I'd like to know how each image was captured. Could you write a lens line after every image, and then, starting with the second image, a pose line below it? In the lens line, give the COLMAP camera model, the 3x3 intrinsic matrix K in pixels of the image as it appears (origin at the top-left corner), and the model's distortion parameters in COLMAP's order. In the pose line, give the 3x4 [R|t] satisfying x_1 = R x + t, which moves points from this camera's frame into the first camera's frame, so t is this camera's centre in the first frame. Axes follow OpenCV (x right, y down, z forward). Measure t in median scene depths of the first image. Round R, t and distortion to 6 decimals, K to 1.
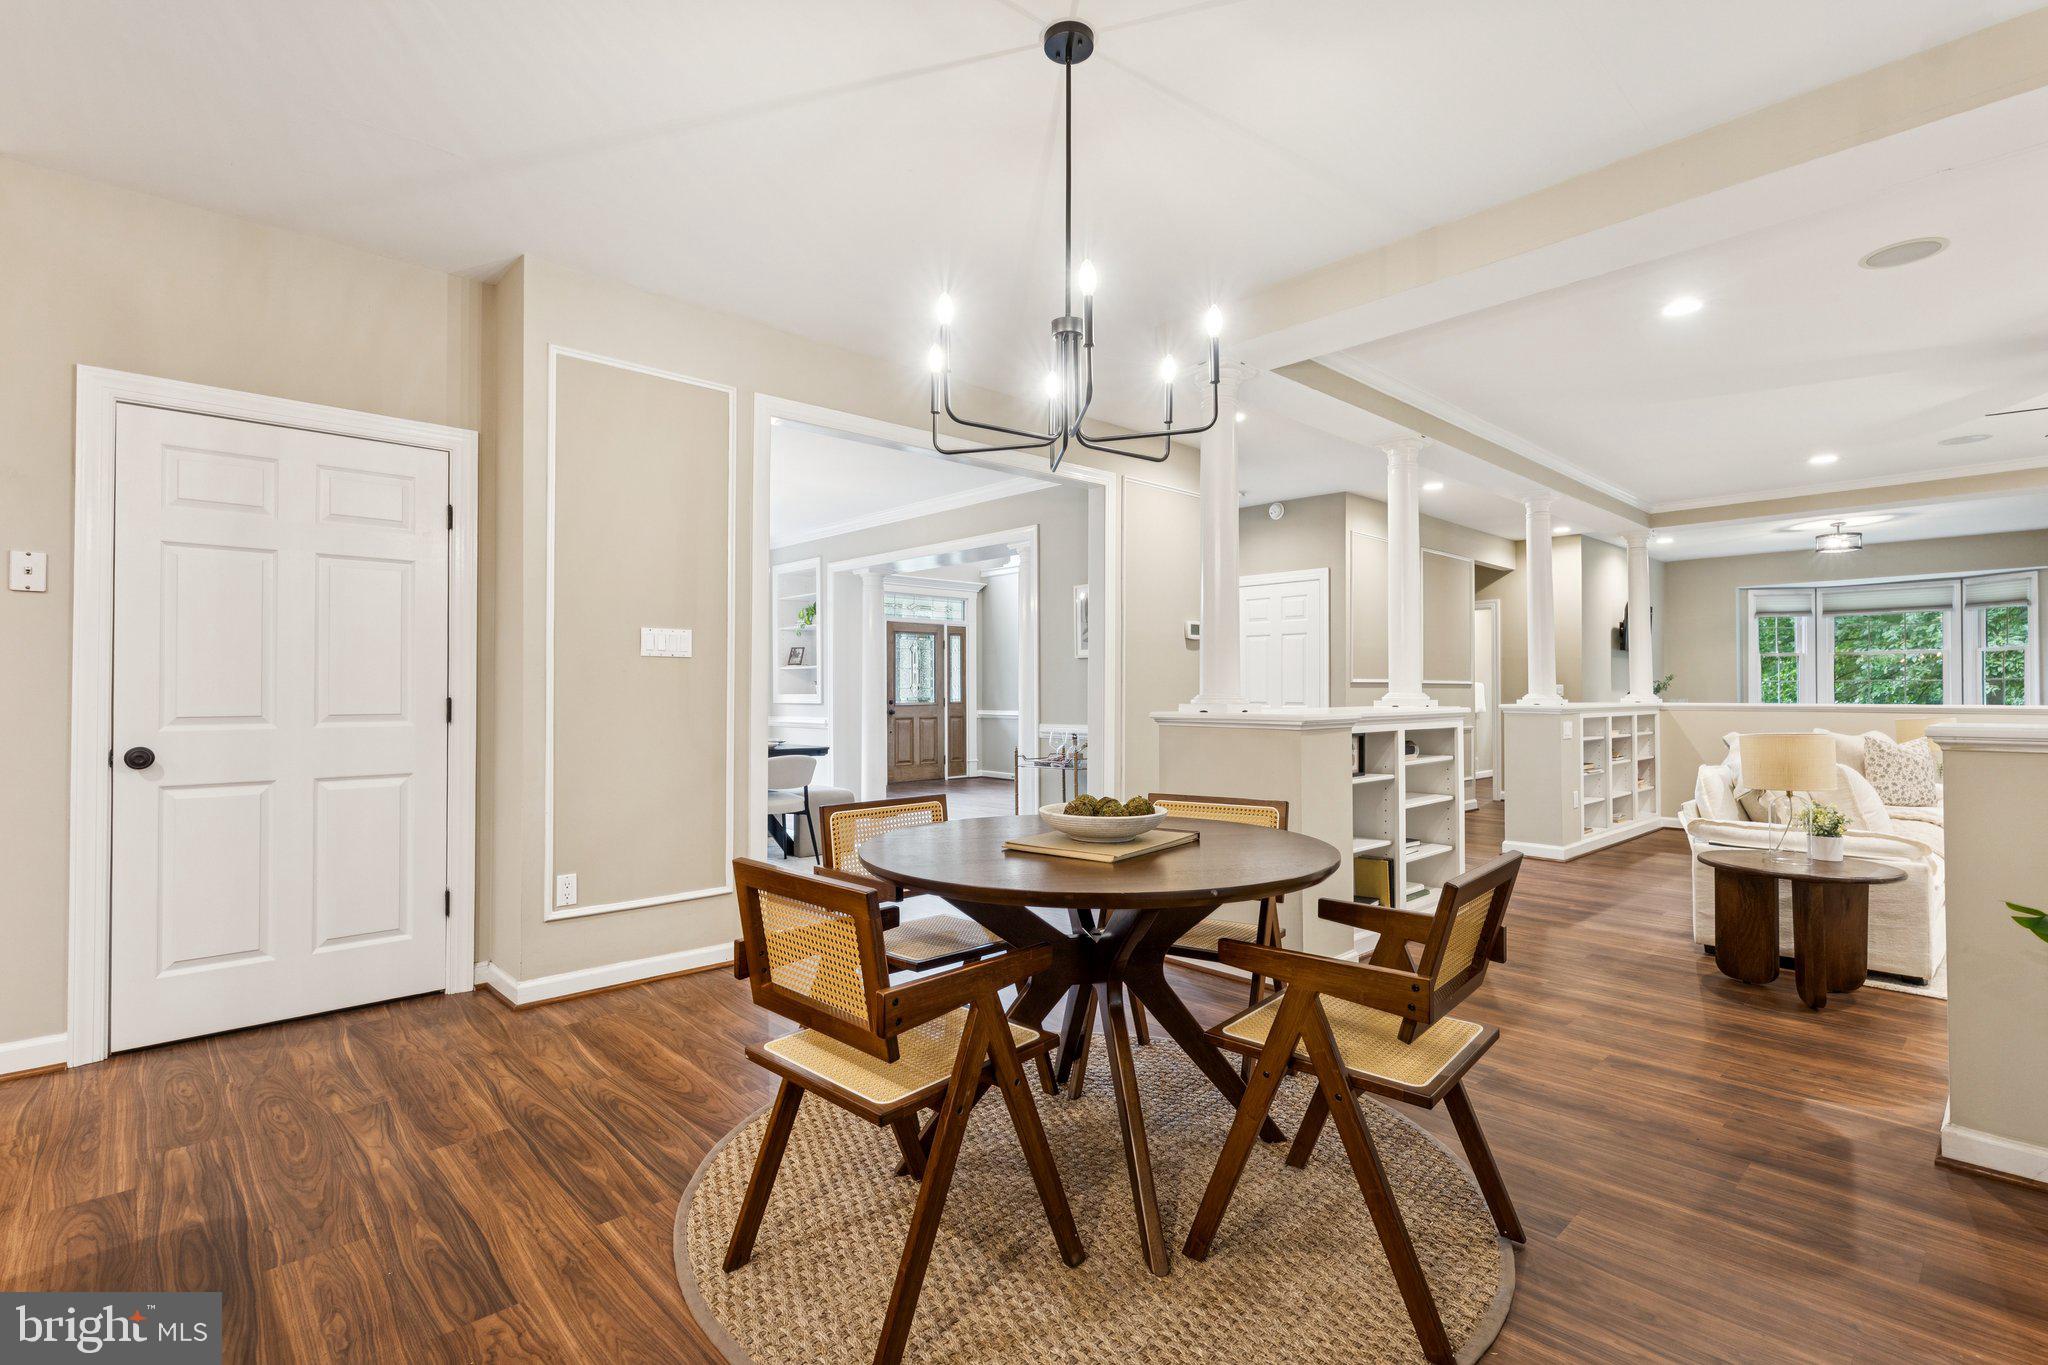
lens RADIAL K [[962.5, 0, 1018.5], [0, 962.5, 683.6], [0, 0, 1]] dist [0.013332, 0.001214]
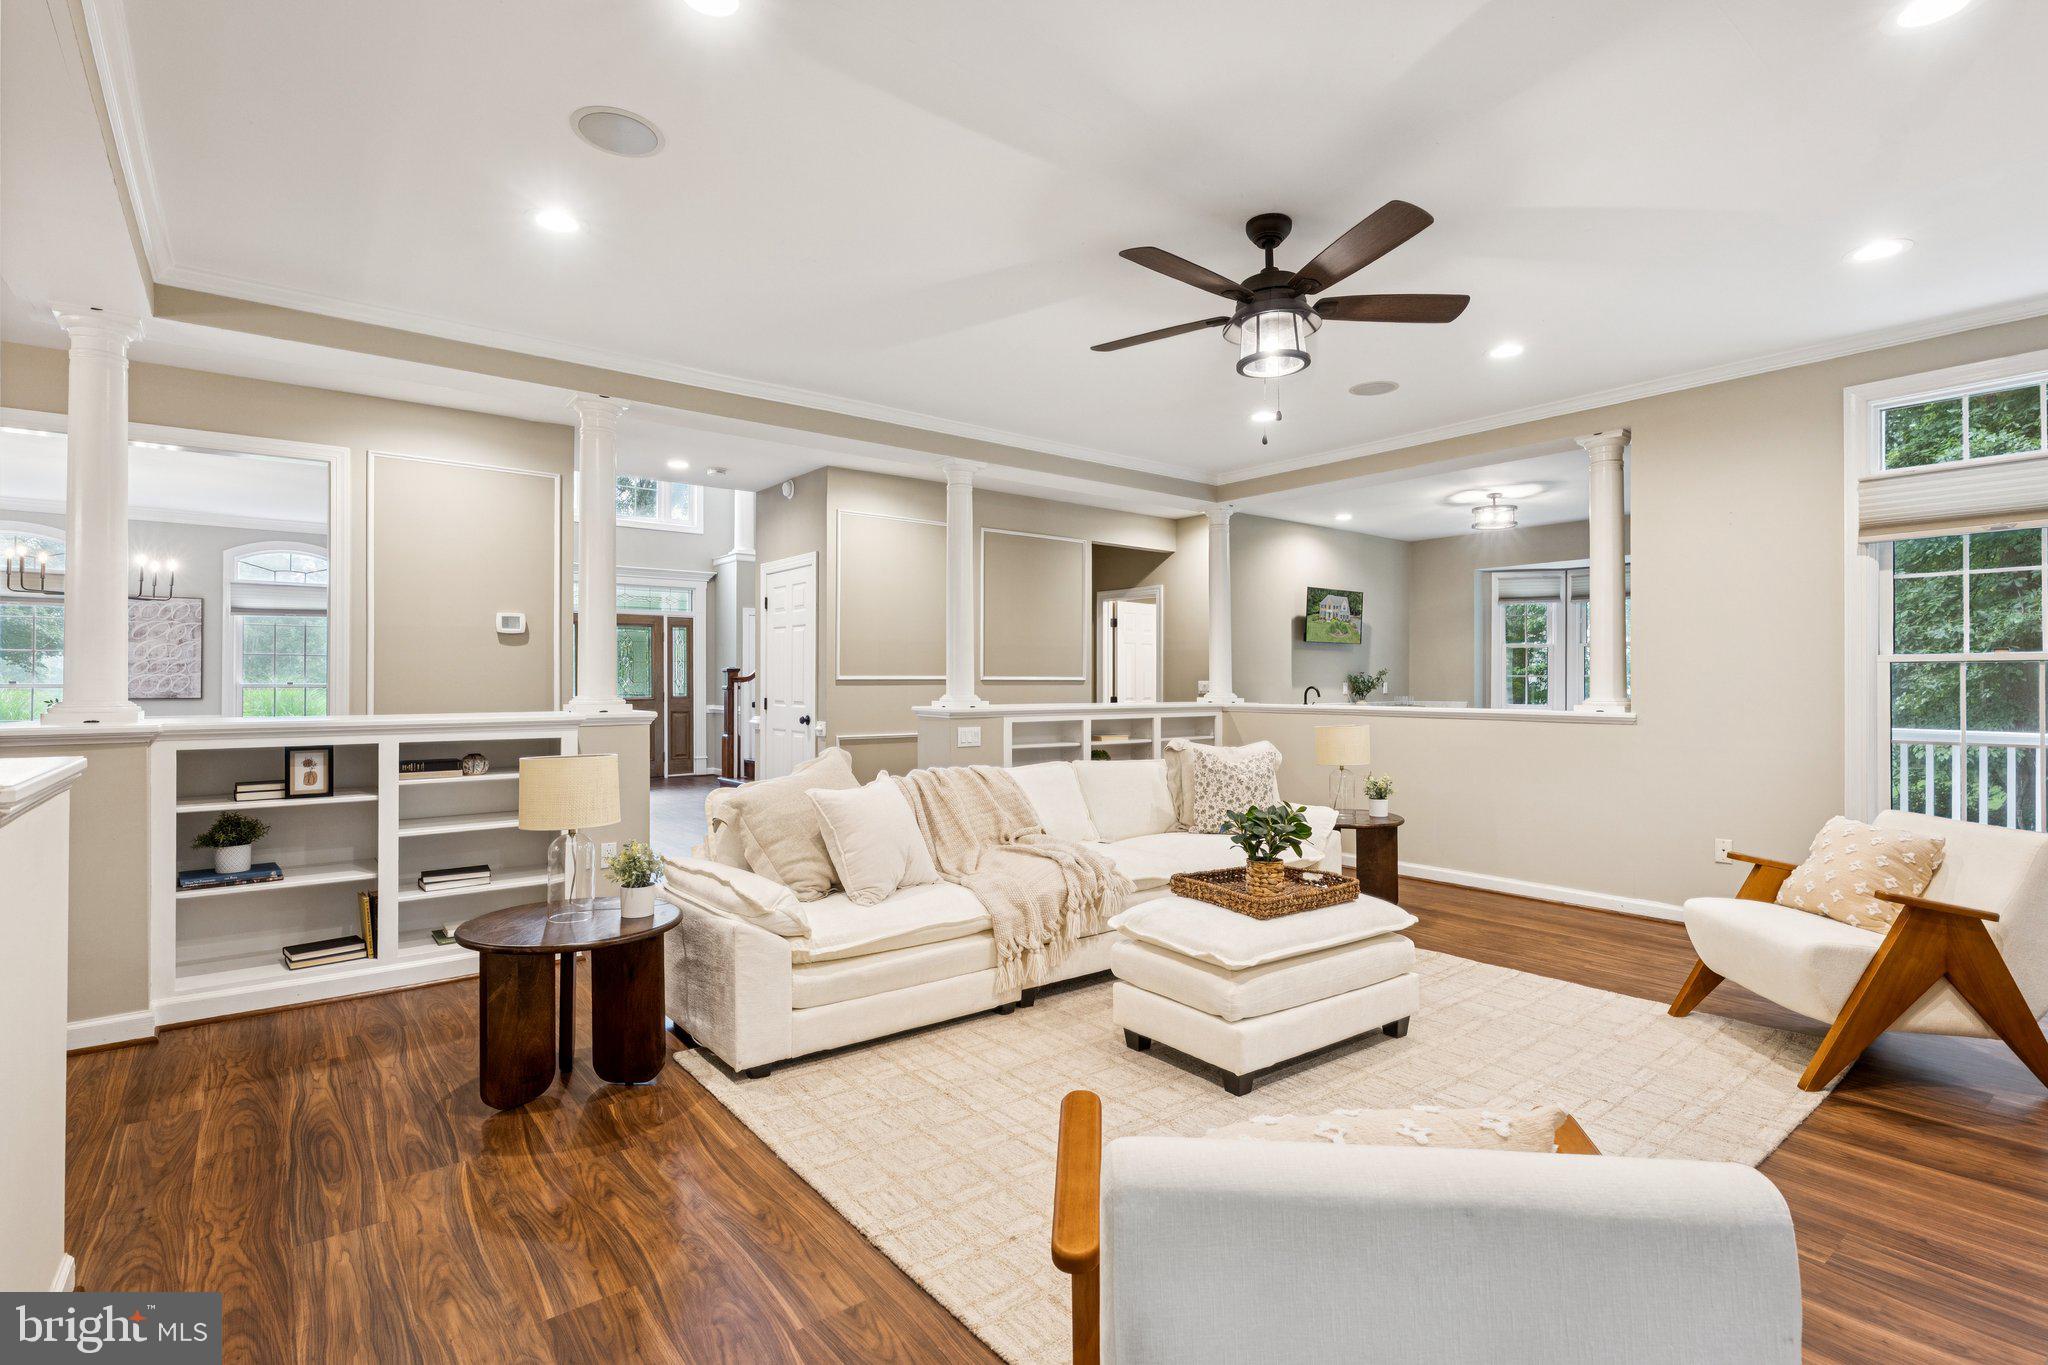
lens RADIAL K [[967.0, 0, 1024.4], [0, 967.0, 681.6], [0, 0, 1]] dist [-0.003609, 0.000067]
pose [[0.995503, 0.000391, -0.094732, 0.510049], [0.000455, 0.999960, 0.008905, -0.006816], [0.094731, -0.008908, 0.995463, 0.106860]]
